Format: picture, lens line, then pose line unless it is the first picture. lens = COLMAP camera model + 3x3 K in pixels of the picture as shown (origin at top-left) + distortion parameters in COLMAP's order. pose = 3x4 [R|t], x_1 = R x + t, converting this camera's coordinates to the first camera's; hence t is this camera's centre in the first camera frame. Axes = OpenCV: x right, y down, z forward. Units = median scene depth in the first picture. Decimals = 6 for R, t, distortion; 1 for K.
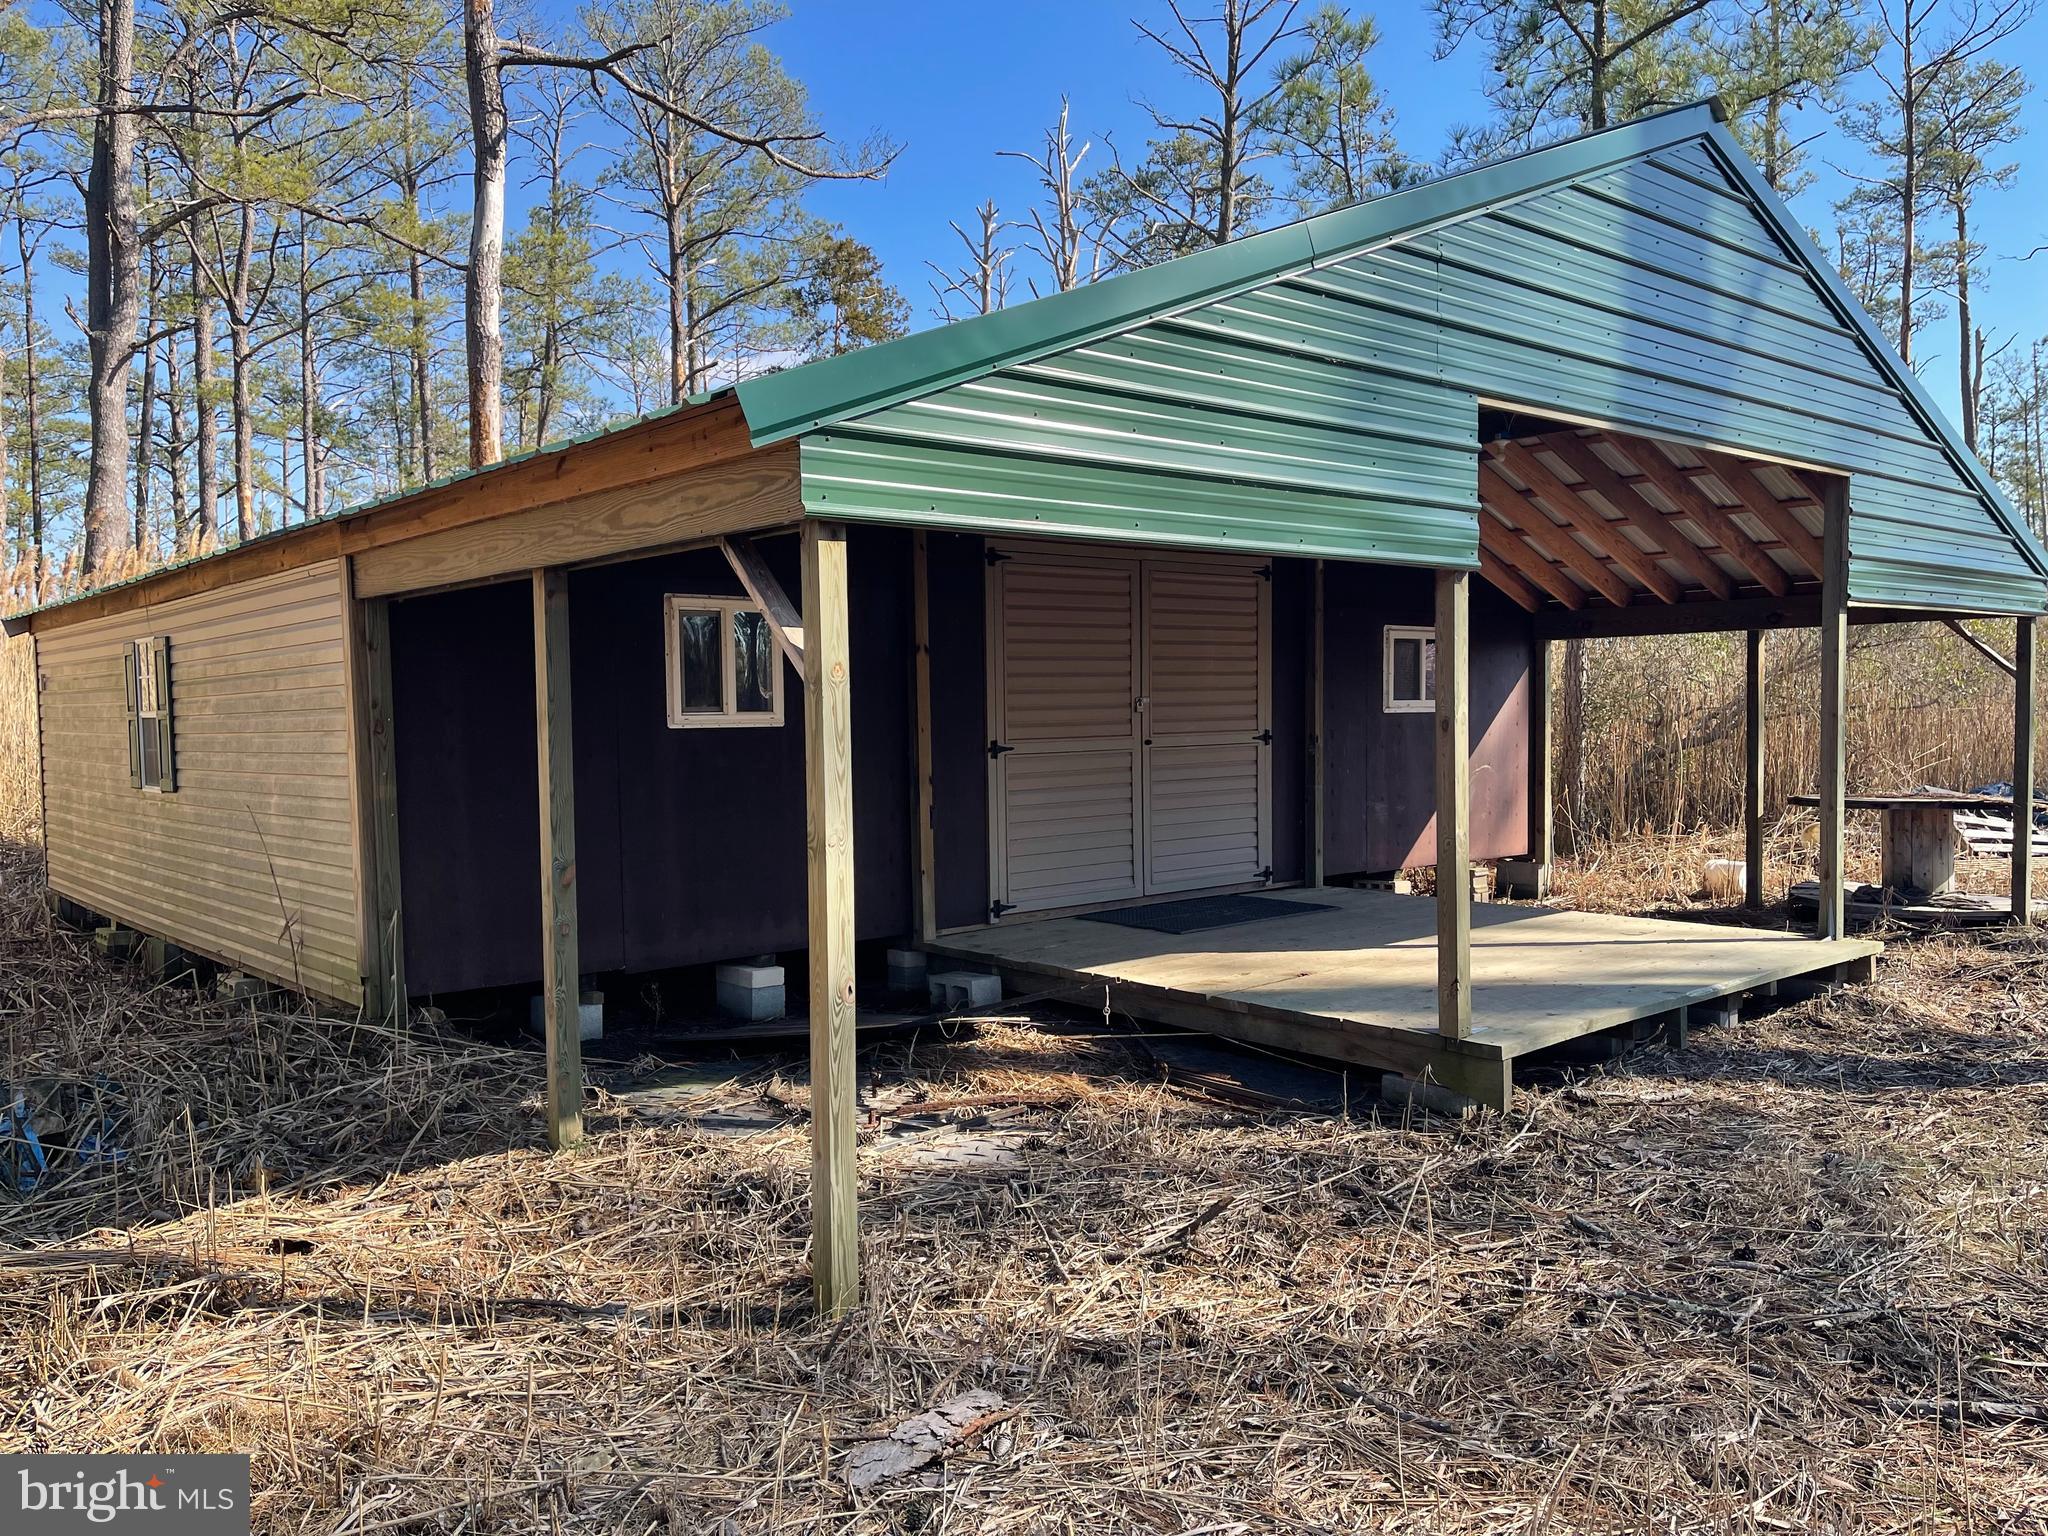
lens RADIAL K [[1530.7, 0, 1021.2], [0, 1530.7, 777.3], [0, 0, 1]] dist [0.080165, -0.114030]
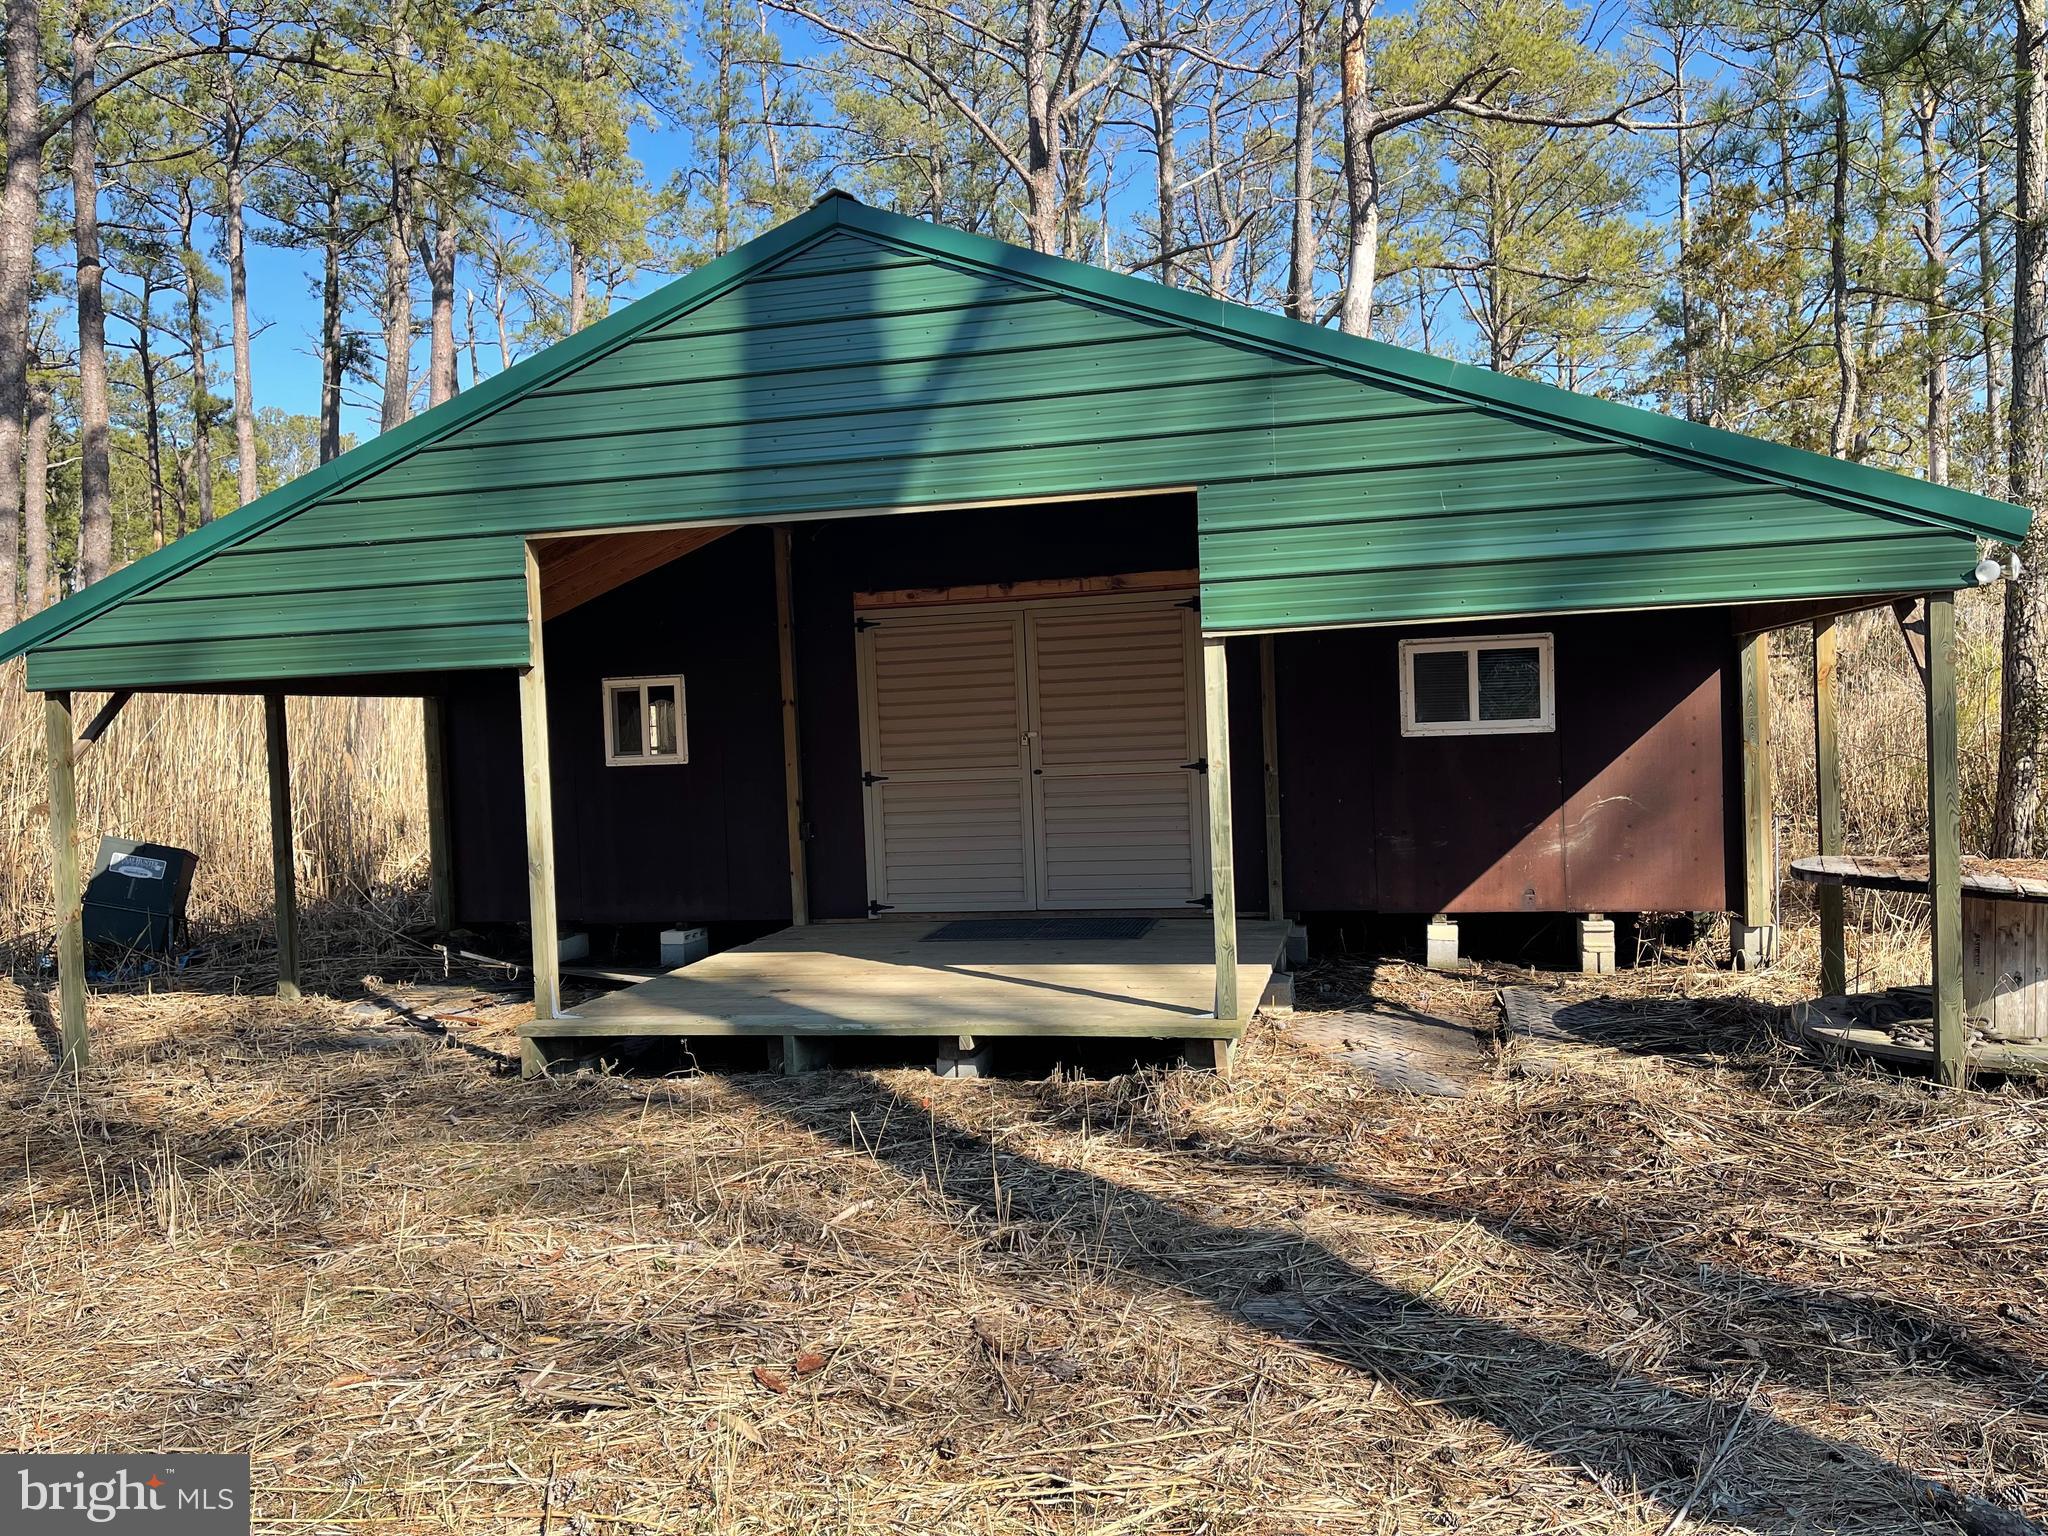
lens RADIAL K [[1555.9, 0, 1014.5], [0, 1555.9, 748.6], [0, 0, 1]] dist [0.083290, -0.108815]
pose [[0.578008, -0.000538, -0.816031, 1.002116], [-0.006034, 0.999970, -0.004933, -0.034537], [0.816009, 0.007775, 0.577987, 0.334611]]
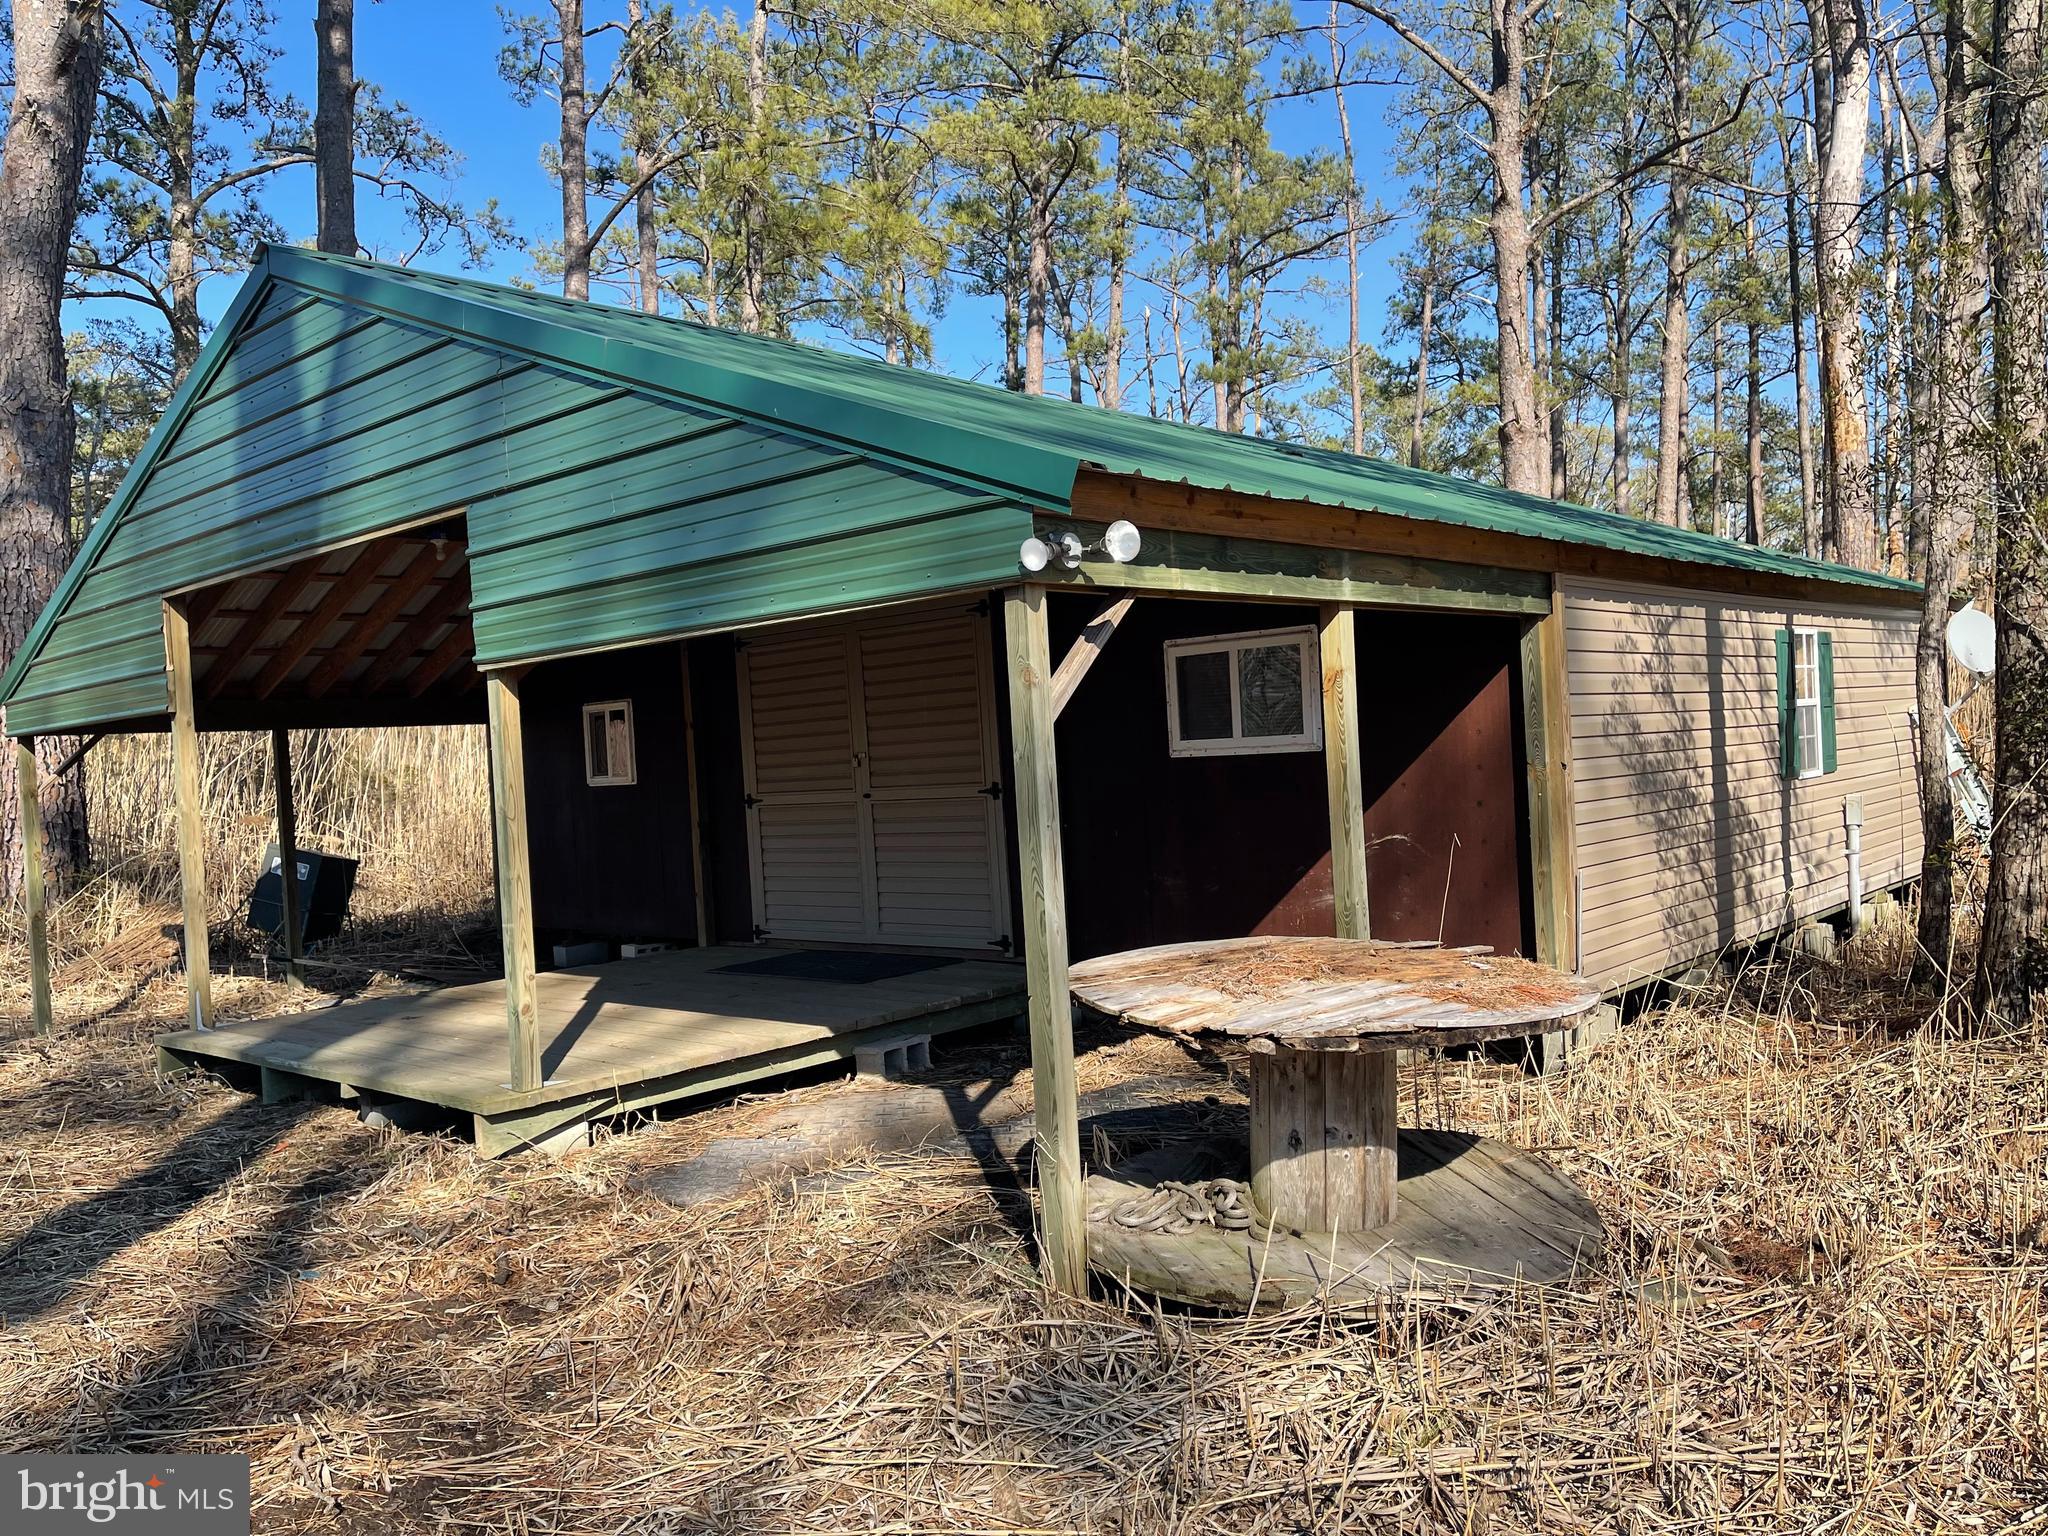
lens RADIAL K [[1555.9, 0, 1014.5], [0, 1555.9, 748.6], [0, 0, 1]] dist [0.083290, -0.108815]
pose [[0.106385, 0.003818, -0.994318, 1.149564], [0.007540, 0.999961, 0.004647, -0.059516], [0.994296, -0.007992, 0.106352, 0.993772]]
